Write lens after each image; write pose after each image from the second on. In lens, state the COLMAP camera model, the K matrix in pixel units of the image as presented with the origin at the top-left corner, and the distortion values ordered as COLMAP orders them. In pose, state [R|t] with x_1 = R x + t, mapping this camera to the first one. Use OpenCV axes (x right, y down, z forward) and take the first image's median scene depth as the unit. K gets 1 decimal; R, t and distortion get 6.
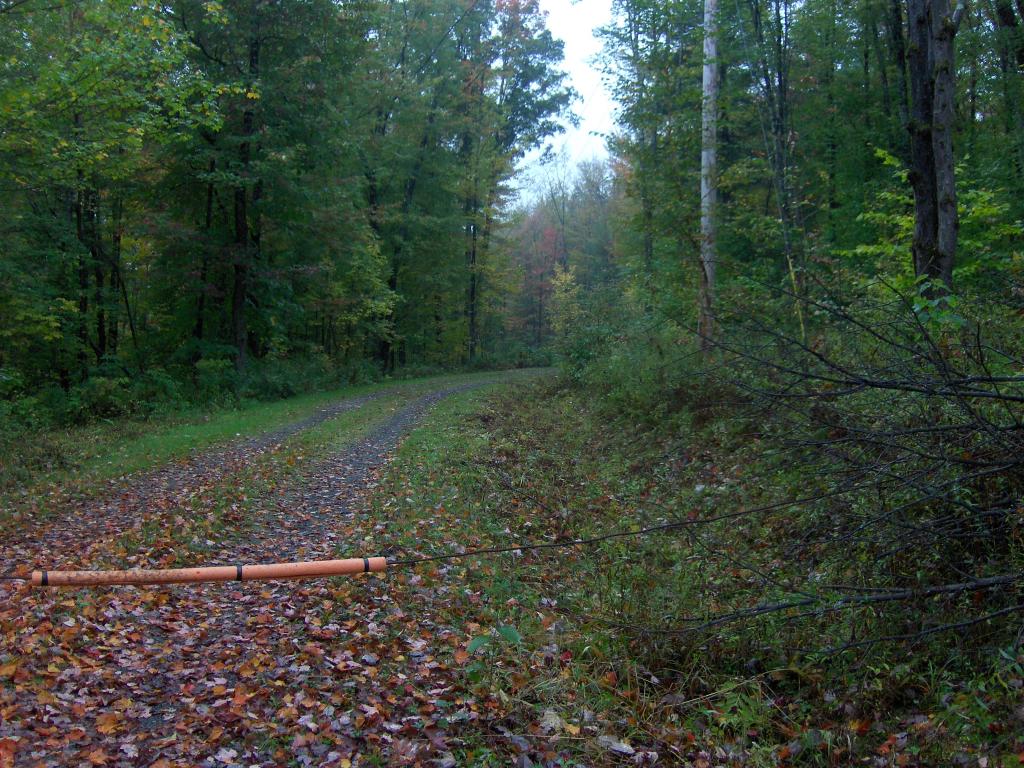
lens RADIAL K [[1091.1, 0, 522.5], [0, 1091.1, 383.9], [0, 0, 1]] dist [-0.230477, 0.176322]
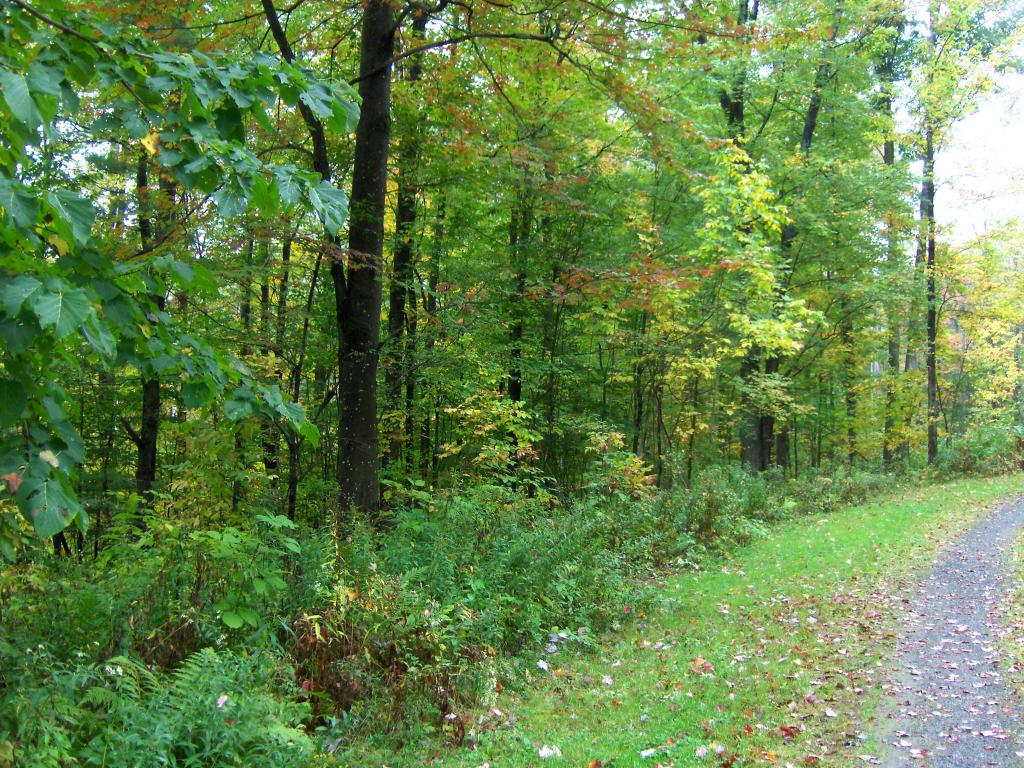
lens RADIAL K [[1091.1, 0, 522.5], [0, 1091.1, 383.9], [0, 0, 1]] dist [-0.230477, 0.176322]
pose [[0.949355, -0.008453, -0.314091, -0.092684], [-0.012605, 0.997809, -0.064953, -0.024932], [0.313952, 0.065622, 0.947168, 0.585886]]
